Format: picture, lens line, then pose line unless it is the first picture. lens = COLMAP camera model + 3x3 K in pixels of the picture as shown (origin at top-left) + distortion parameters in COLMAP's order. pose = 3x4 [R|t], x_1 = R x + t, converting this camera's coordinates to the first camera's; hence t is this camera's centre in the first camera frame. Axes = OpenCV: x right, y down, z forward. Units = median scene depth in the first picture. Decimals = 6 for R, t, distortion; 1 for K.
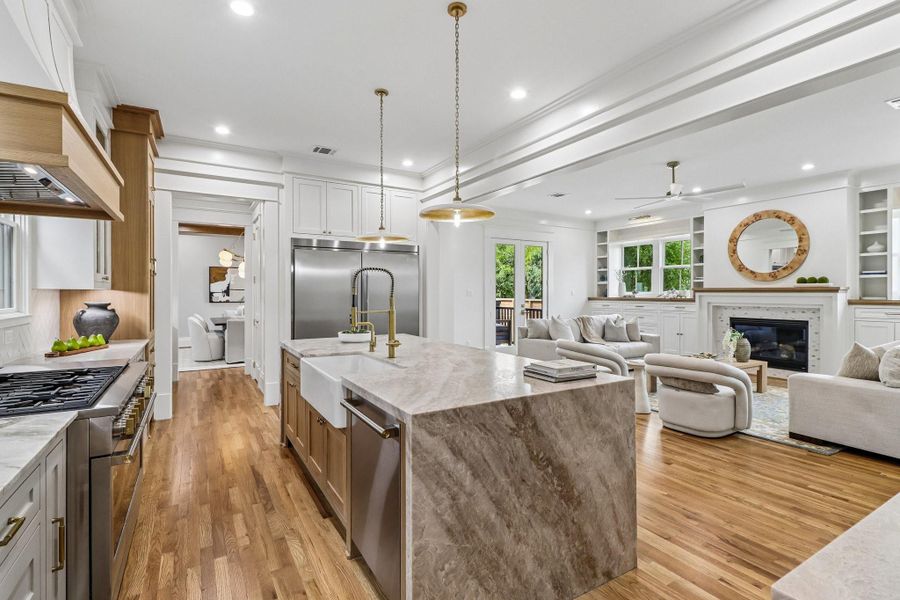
lens RADIAL K [[431.5, 0, 451.3], [0, 431.5, 292.2], [0, 0, 1]] dist [0.026602, -0.016751]
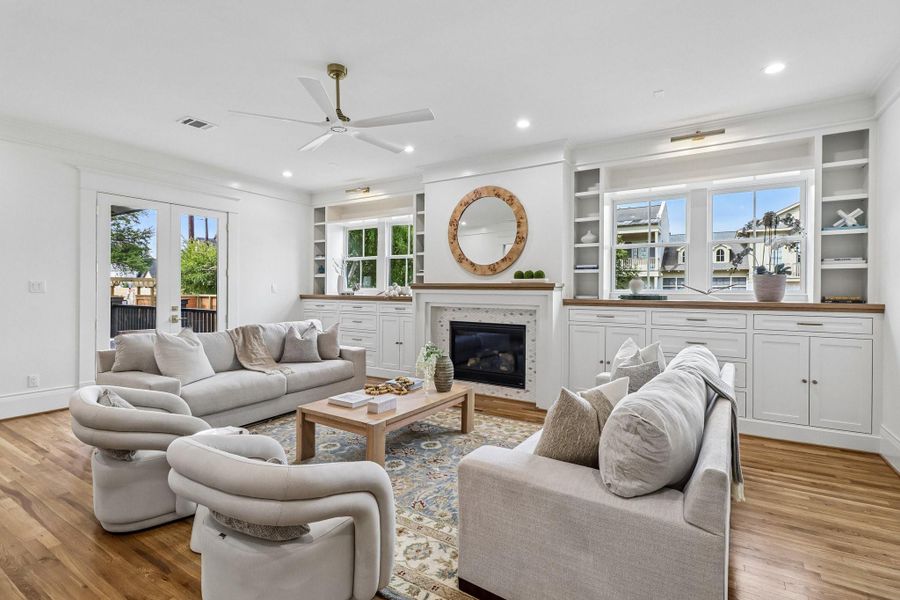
lens RADIAL K [[408.1, 0, 465.1], [0, 408.1, 288.8], [0, 0, 1]] dist [0.001720, 0.000055]
pose [[0.883966, 0.006994, 0.467500, 0.366581], [-0.007651, 0.999971, -0.000493, -0.000327], [-0.467489, -0.003141, 0.883993, 0.385001]]
